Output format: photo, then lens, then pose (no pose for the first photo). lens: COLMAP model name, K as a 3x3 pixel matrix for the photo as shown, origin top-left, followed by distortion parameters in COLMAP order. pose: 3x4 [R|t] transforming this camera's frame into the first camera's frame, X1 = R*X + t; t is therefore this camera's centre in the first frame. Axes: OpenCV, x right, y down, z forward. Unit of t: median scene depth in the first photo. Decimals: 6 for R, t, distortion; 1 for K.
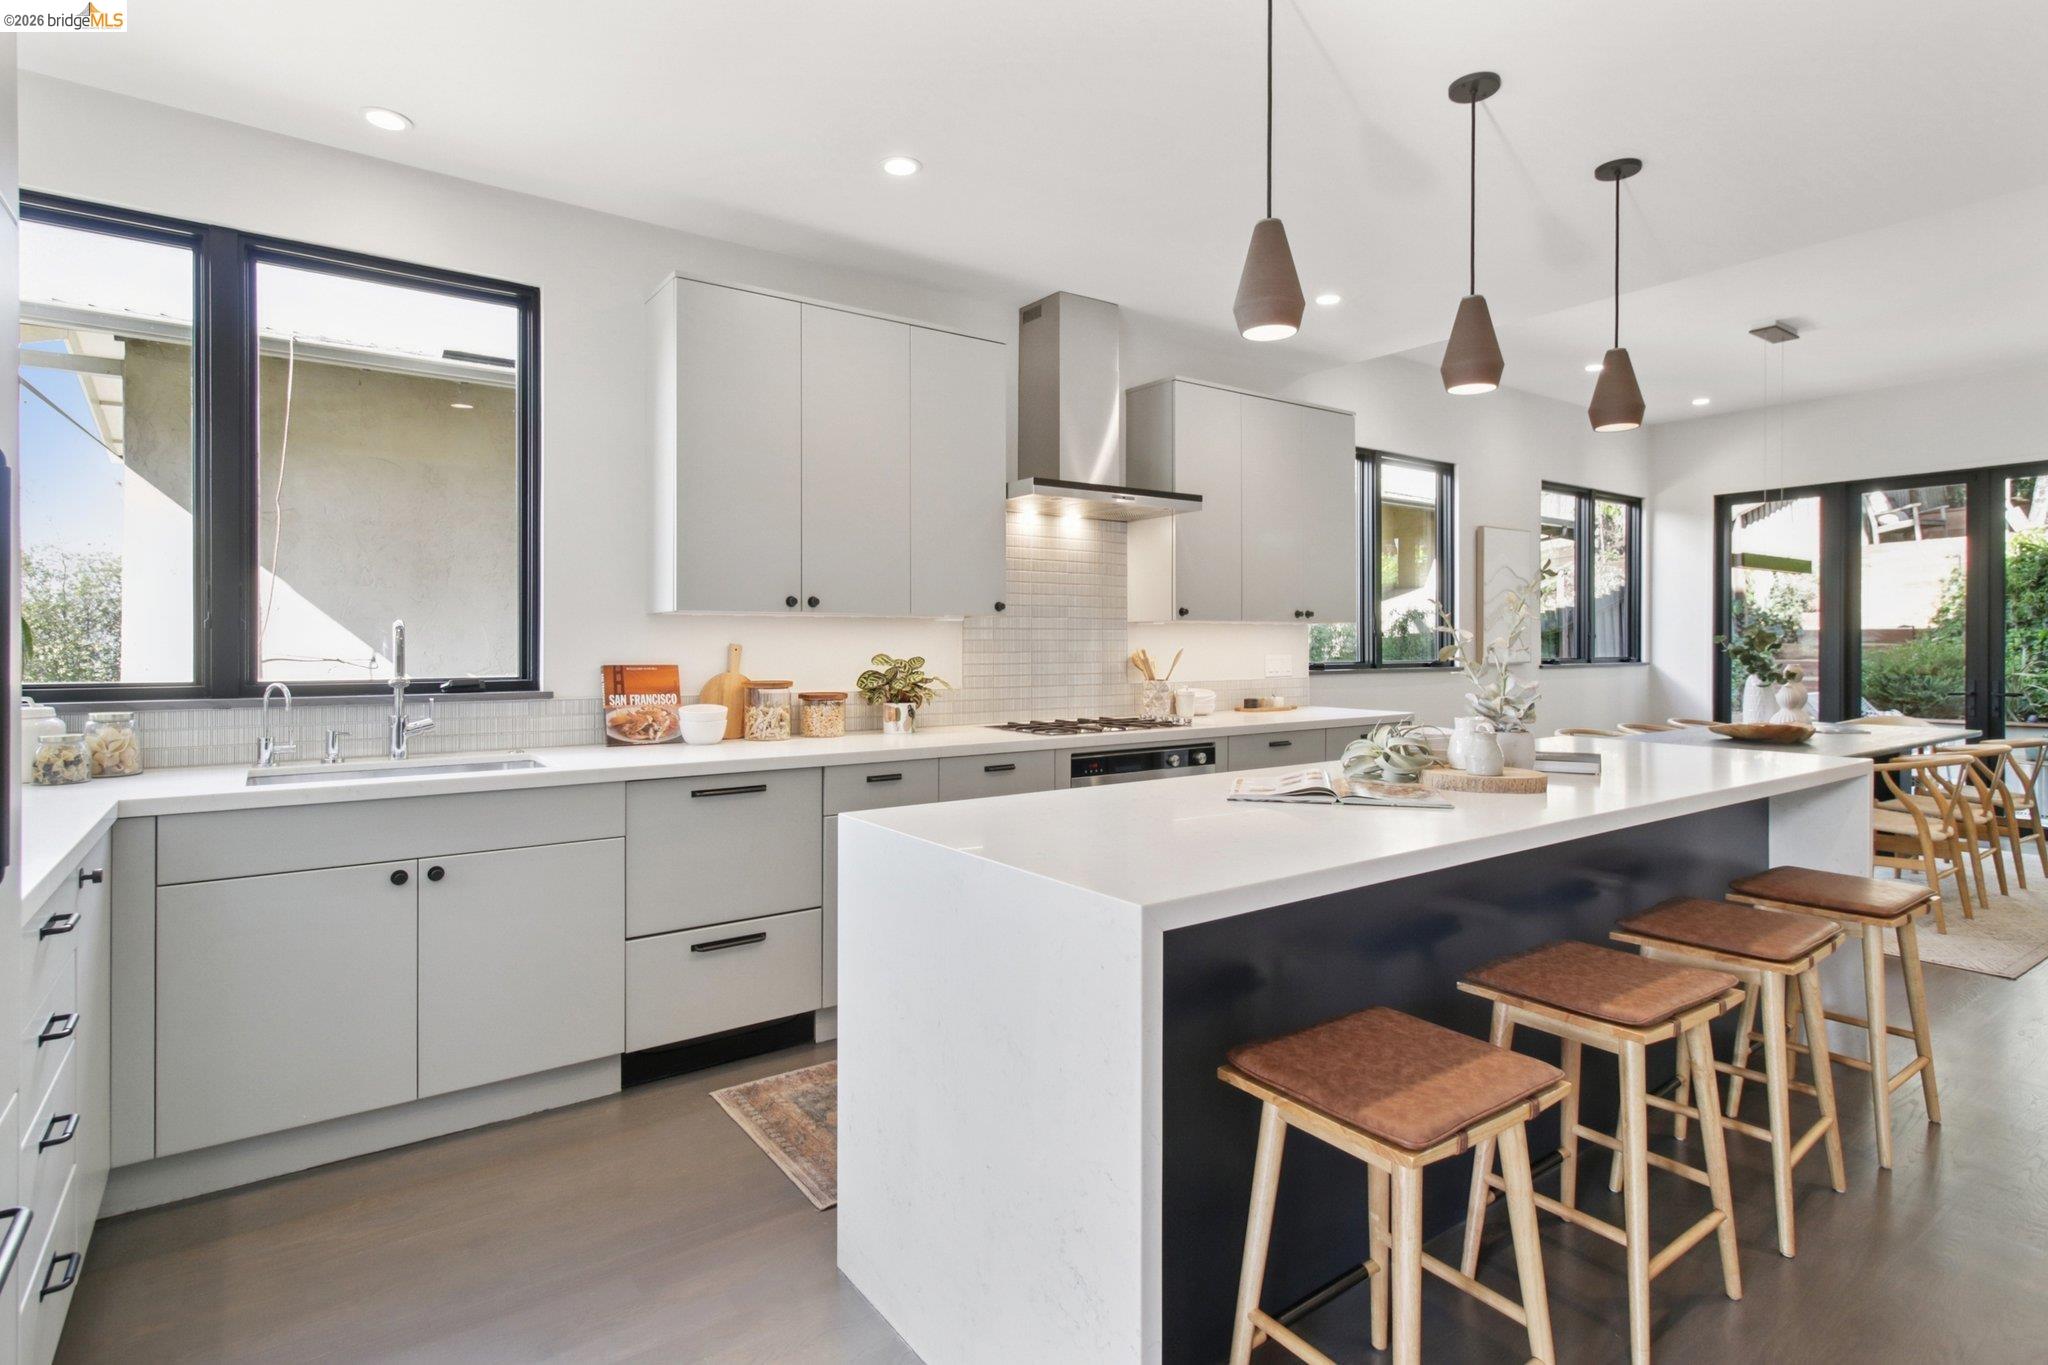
lens RADIAL K [[1012.1, 0, 1020.9], [0, 1012.1, 665.9], [0, 0, 1]] dist [-0.012616, -0.000396]
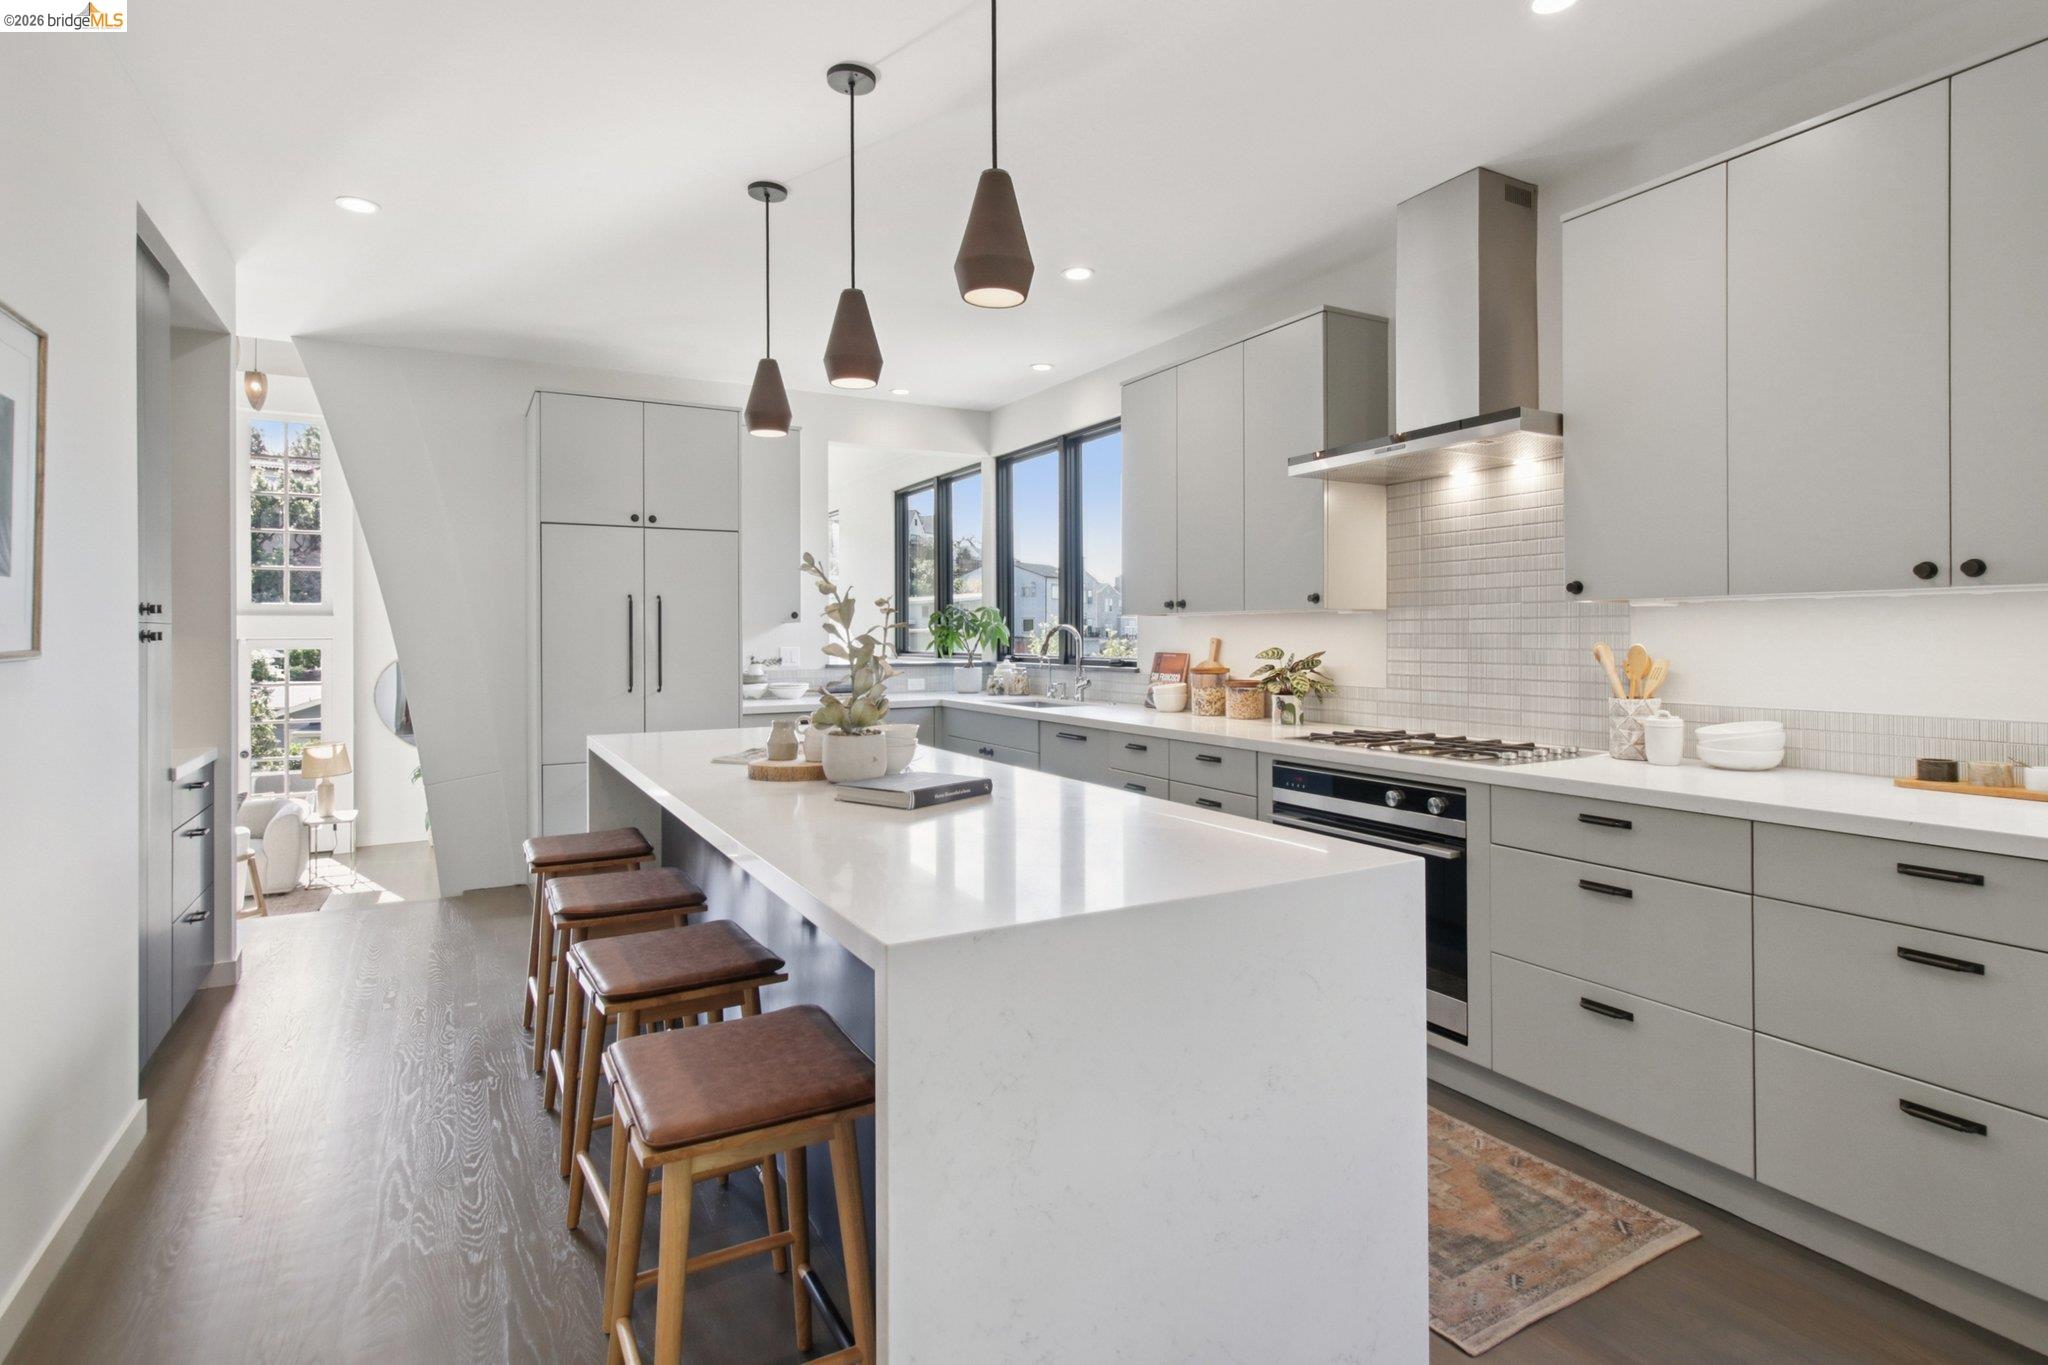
lens RADIAL K [[1079.8, 0, 1038.6], [0, 1079.8, 635.0], [0, 0, 1]] dist [-0.000259, 0.000687]
pose [[-0.128050, 0.000844, -0.991767, 0.884368], [-0.013182, 0.999910, 0.002553, -0.021997], [0.991680, 0.013400, -0.128027, 0.772447]]
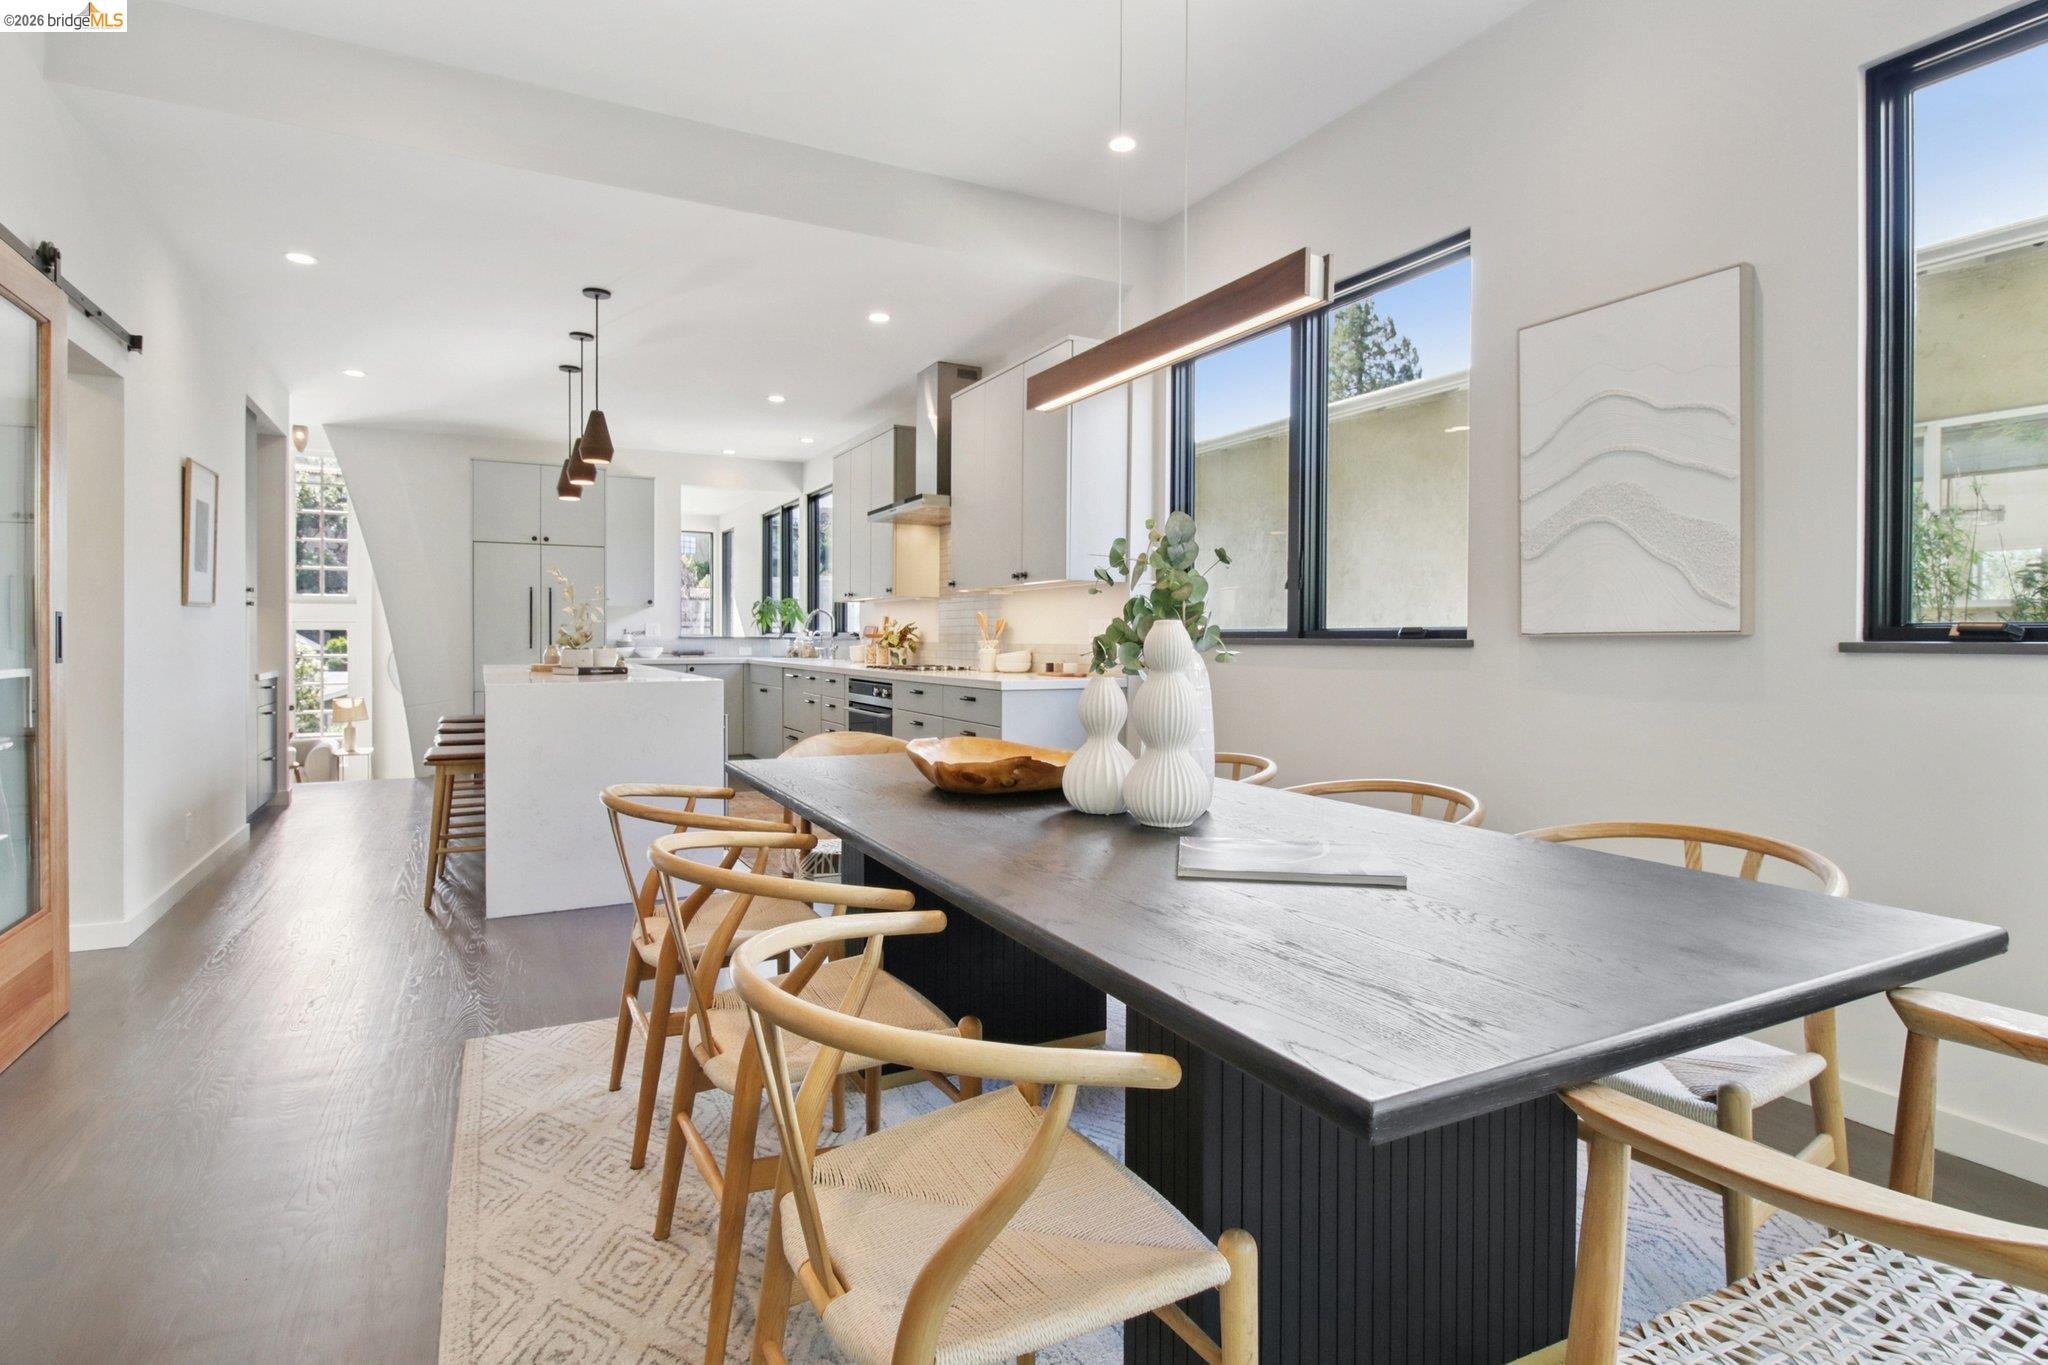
lens RADIAL K [[1053.4, 0, 1023.0], [0, 1053.4, 647.5], [0, 0, 1]] dist [0.023052, -0.027708]
pose [[-0.154811, 0.009201, -0.987901, 1.466015], [-0.022057, 0.999675, 0.012767, 0.006448], [0.987698, 0.023766, -0.154558, 1.318426]]
